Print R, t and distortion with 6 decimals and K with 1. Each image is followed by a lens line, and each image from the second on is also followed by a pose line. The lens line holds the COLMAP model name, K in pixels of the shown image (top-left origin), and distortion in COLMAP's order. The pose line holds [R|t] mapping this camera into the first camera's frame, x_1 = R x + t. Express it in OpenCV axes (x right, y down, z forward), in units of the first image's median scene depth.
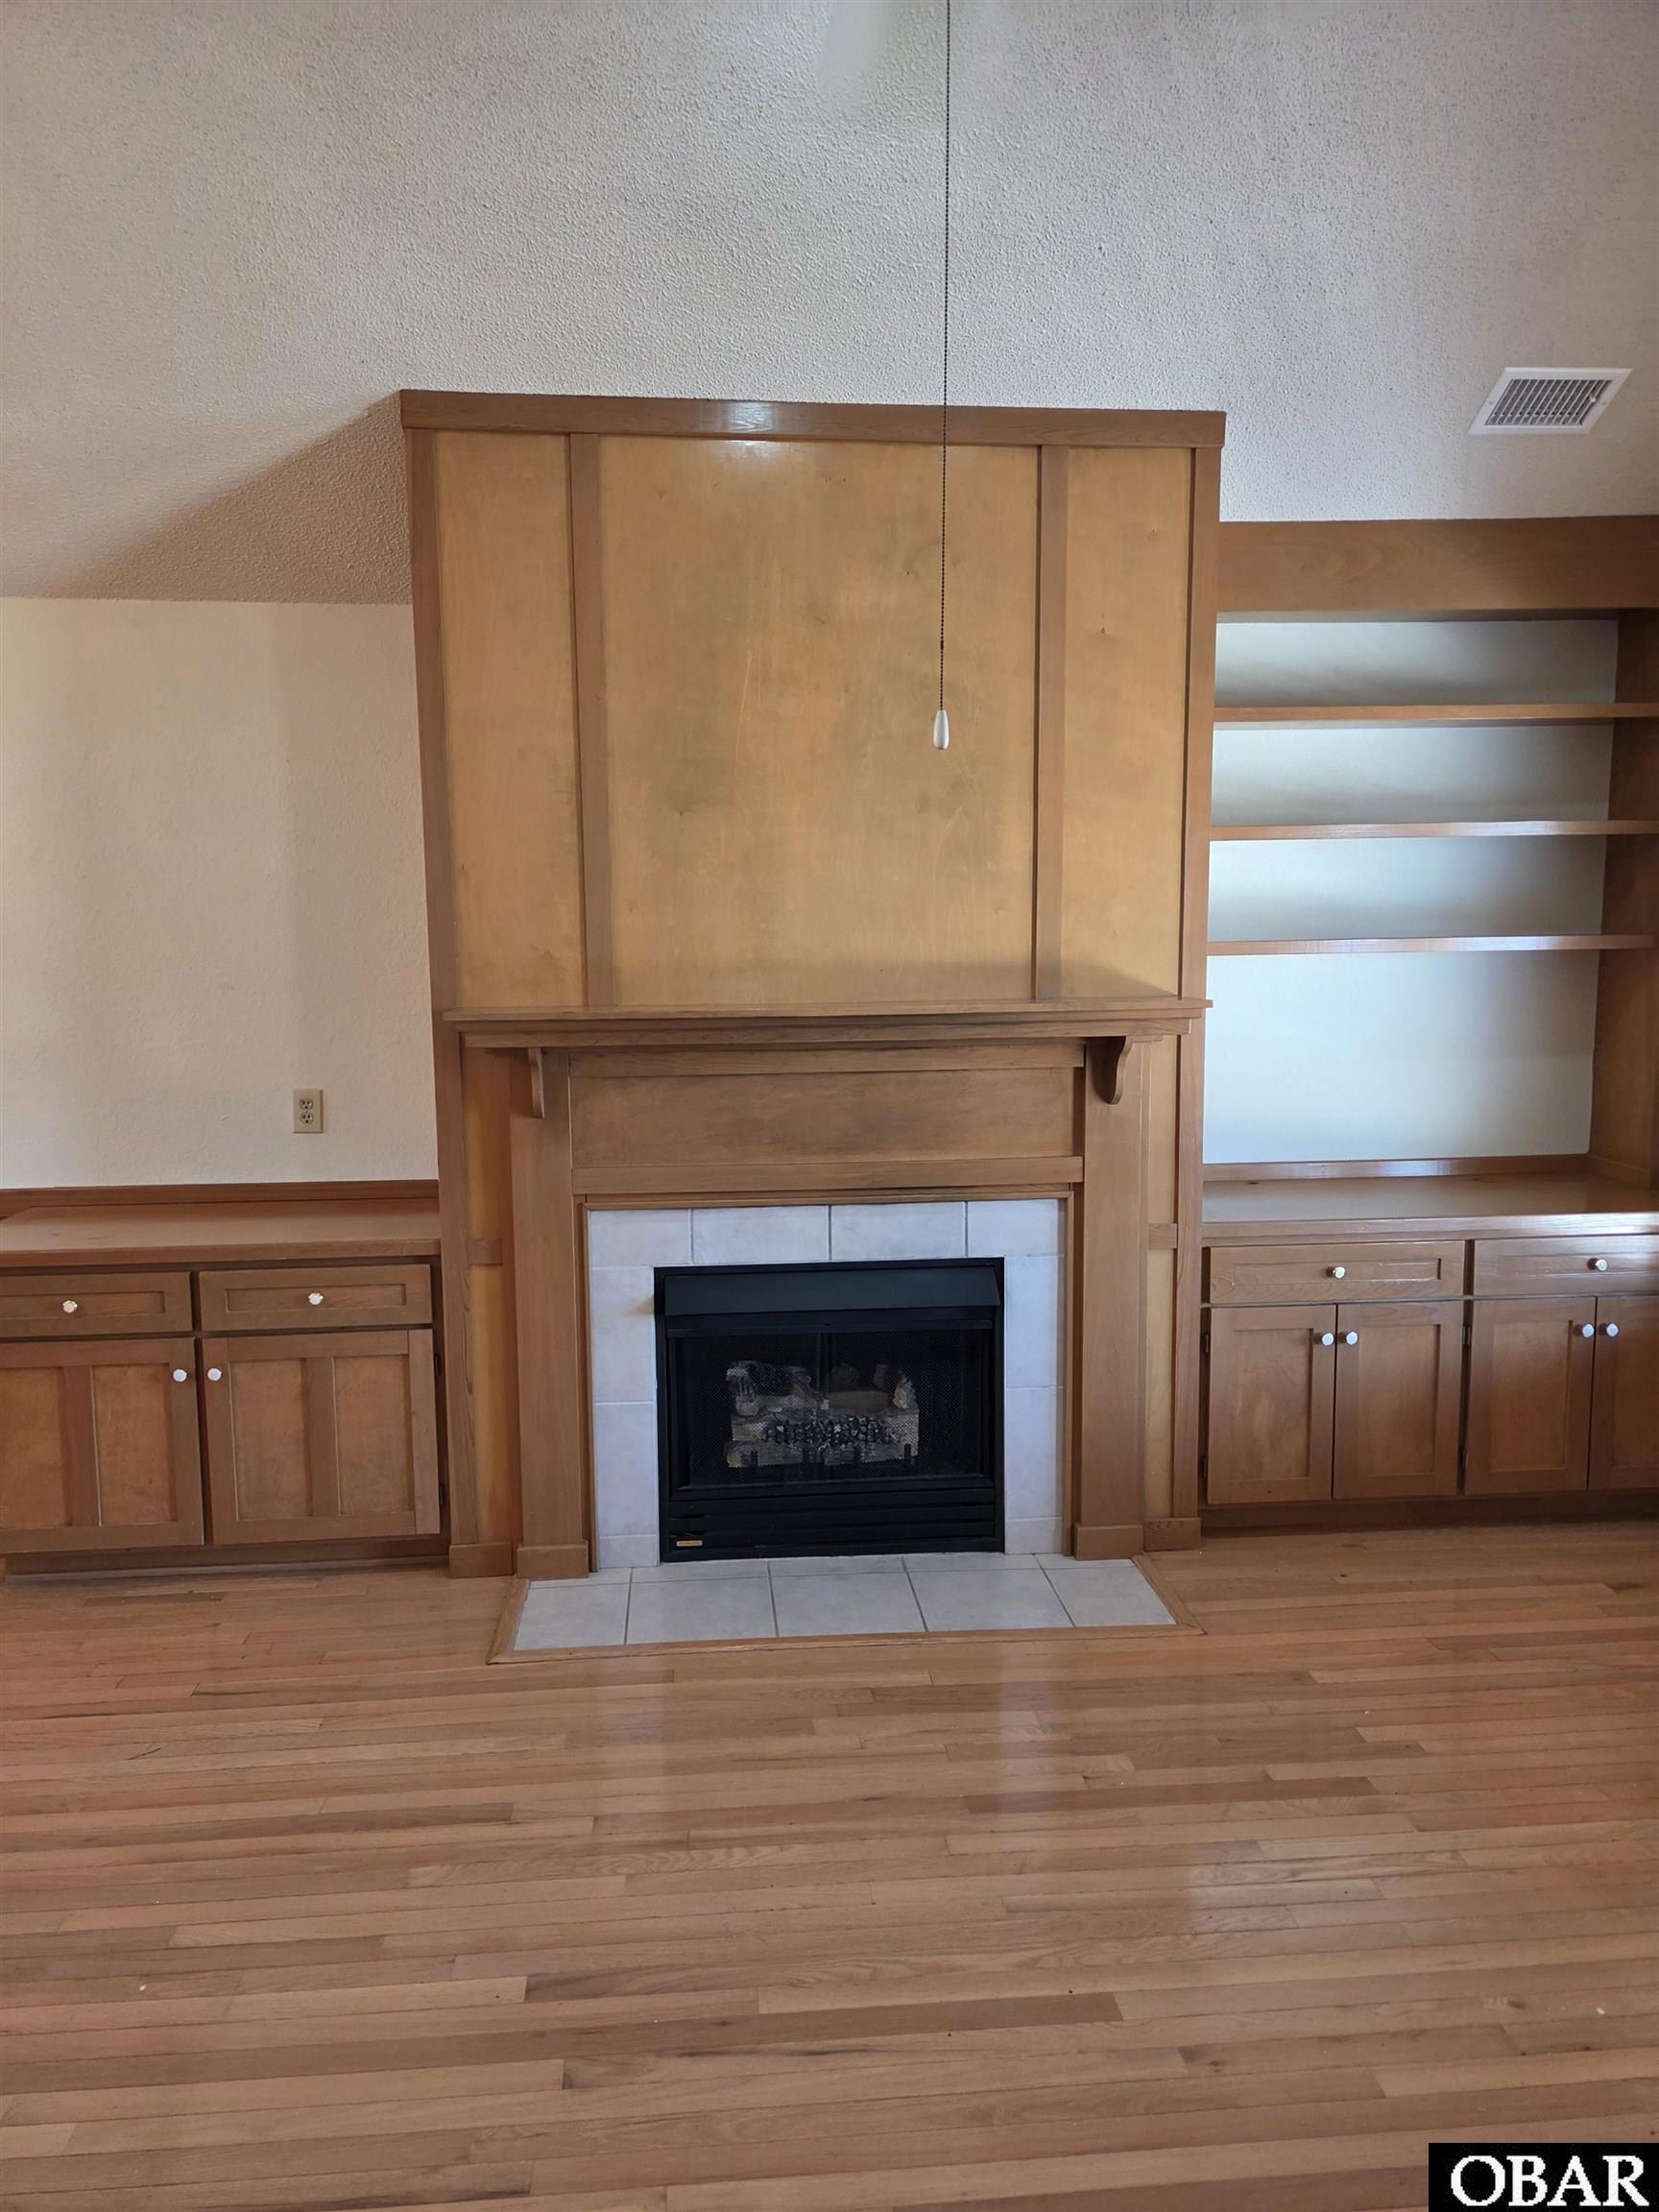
lens RADIAL K [[1488.6, 0, 824.3], [0, 1488.6, 1113.7], [0, 0, 1]] dist [0.071724, -0.061637]
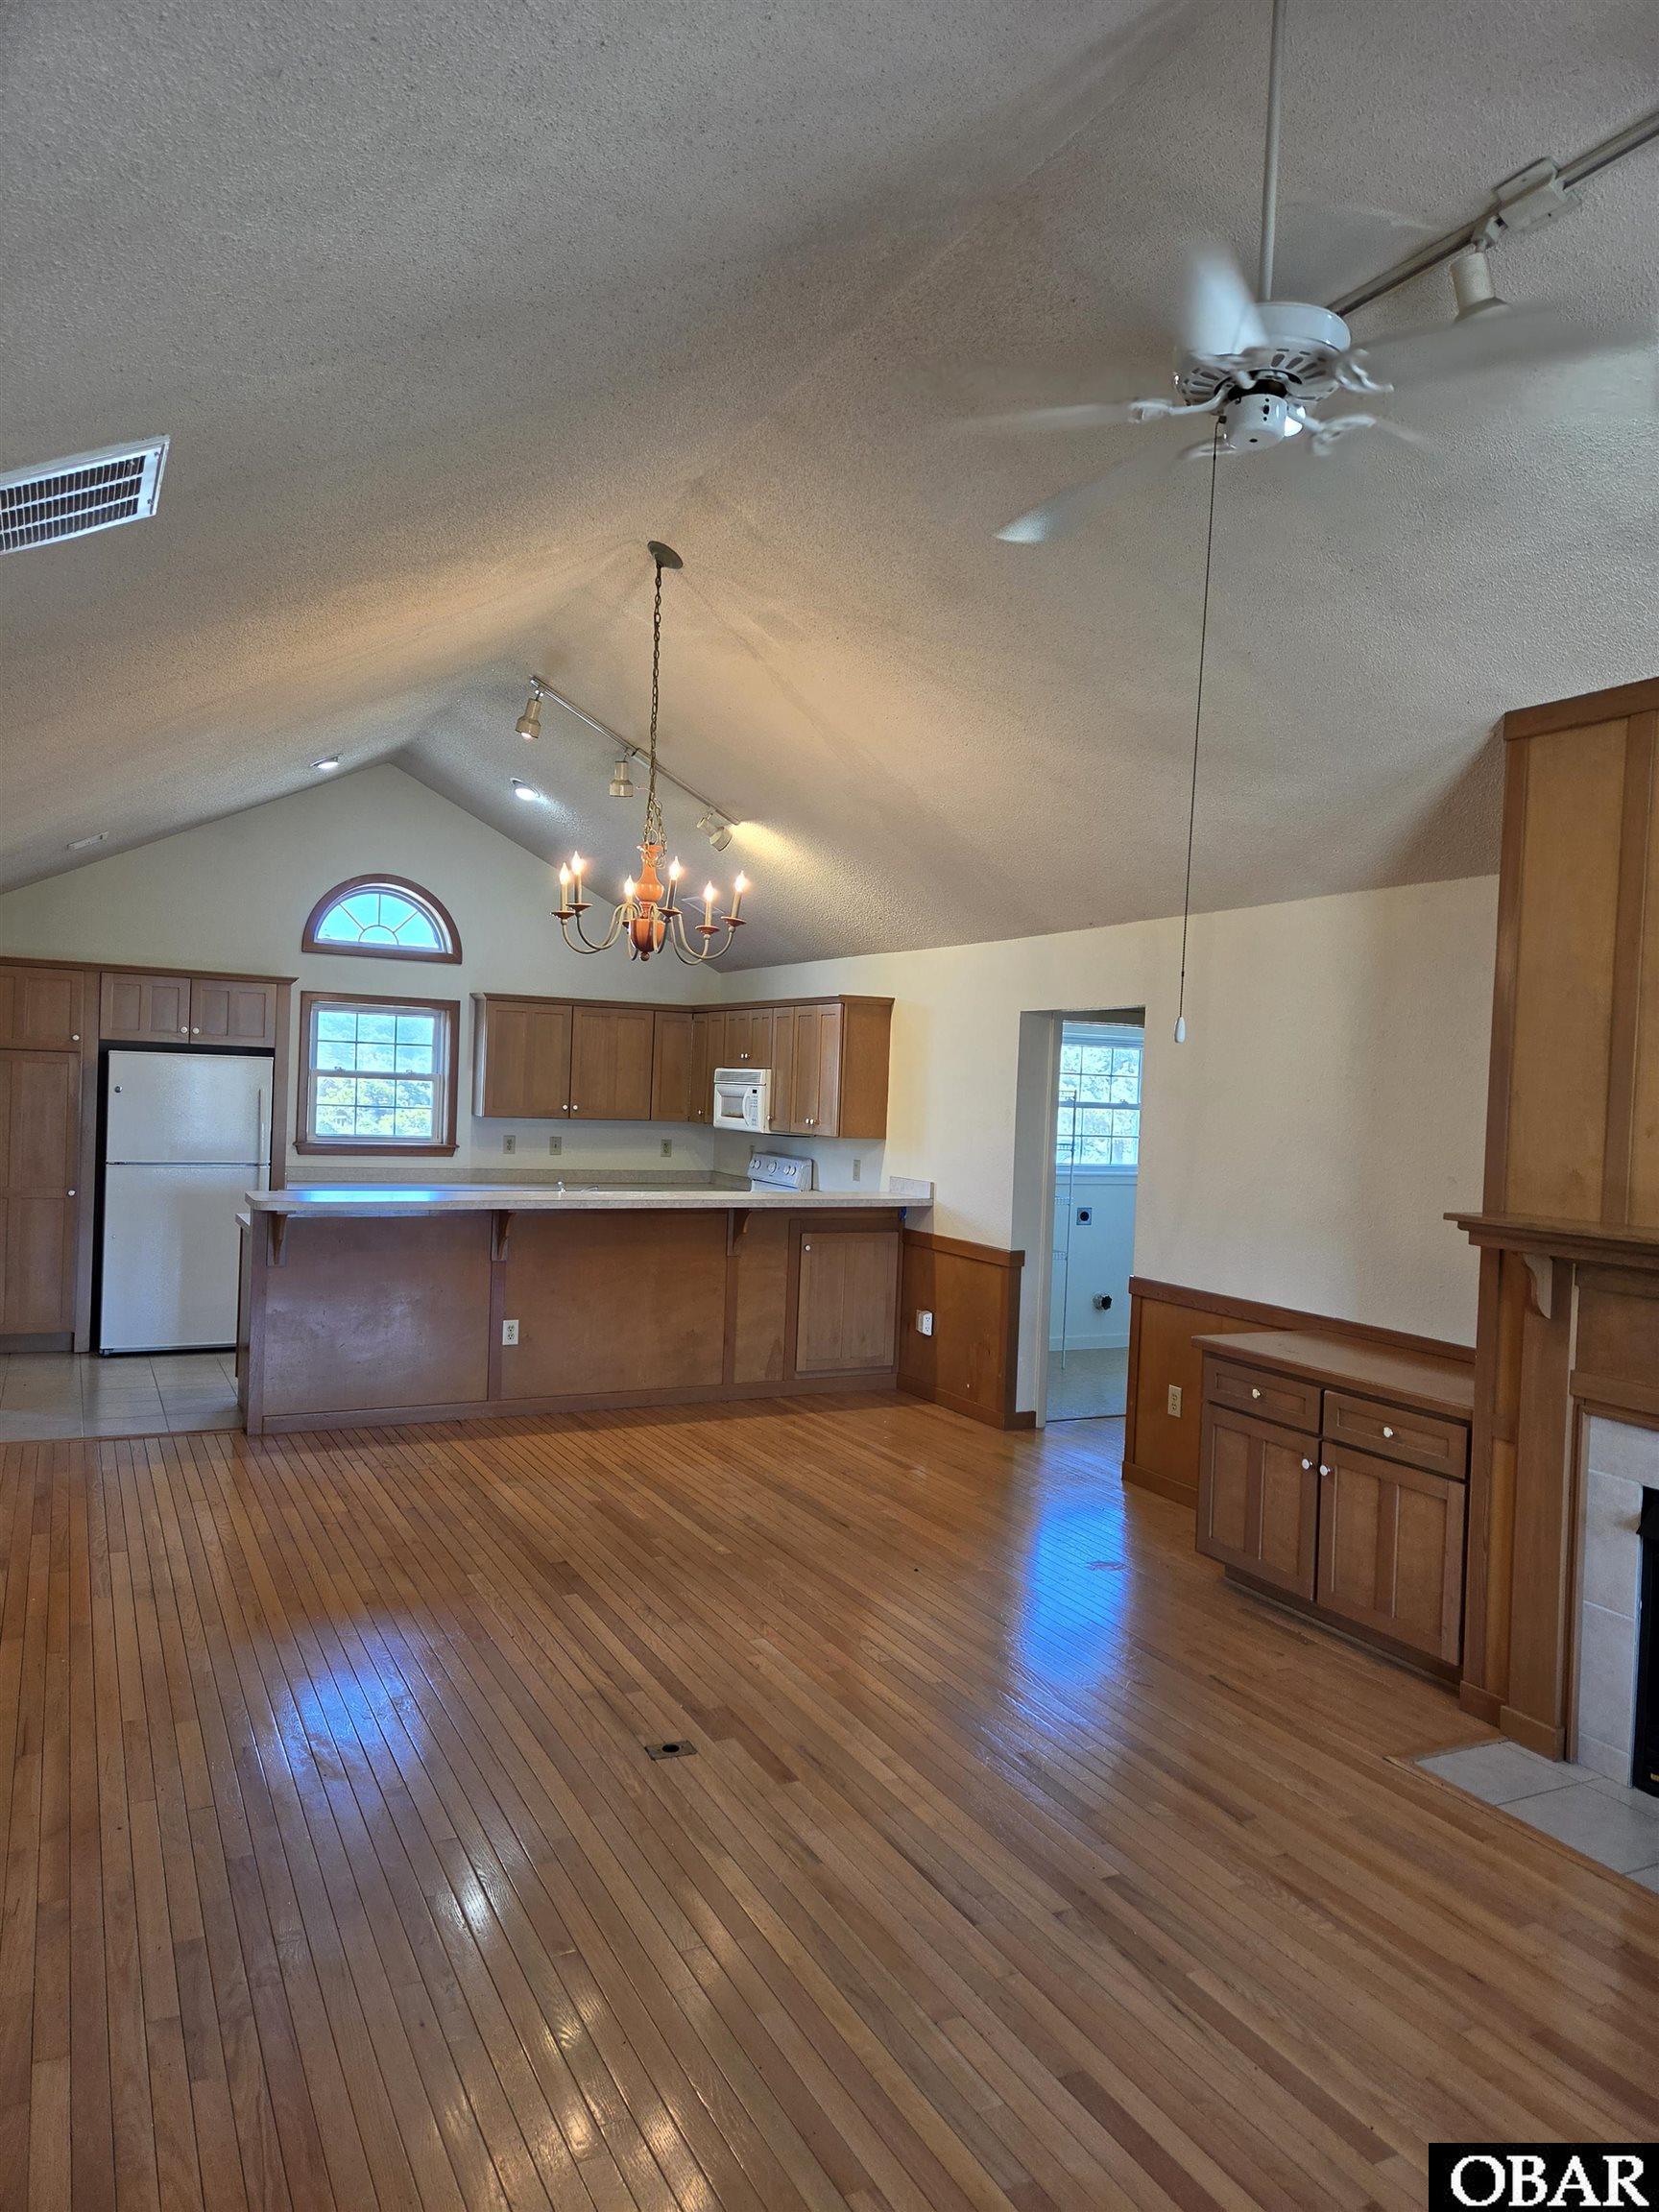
lens RADIAL K [[1488.6, 0, 824.3], [0, 1488.6, 1113.7], [0, 0, 1]] dist [0.071724, -0.061637]
pose [[0.374924, 0.043078, -0.926054, 0.631432], [-0.148570, 0.988801, -0.014154, -0.050642], [0.915073, 0.142890, 0.377125, 0.064850]]
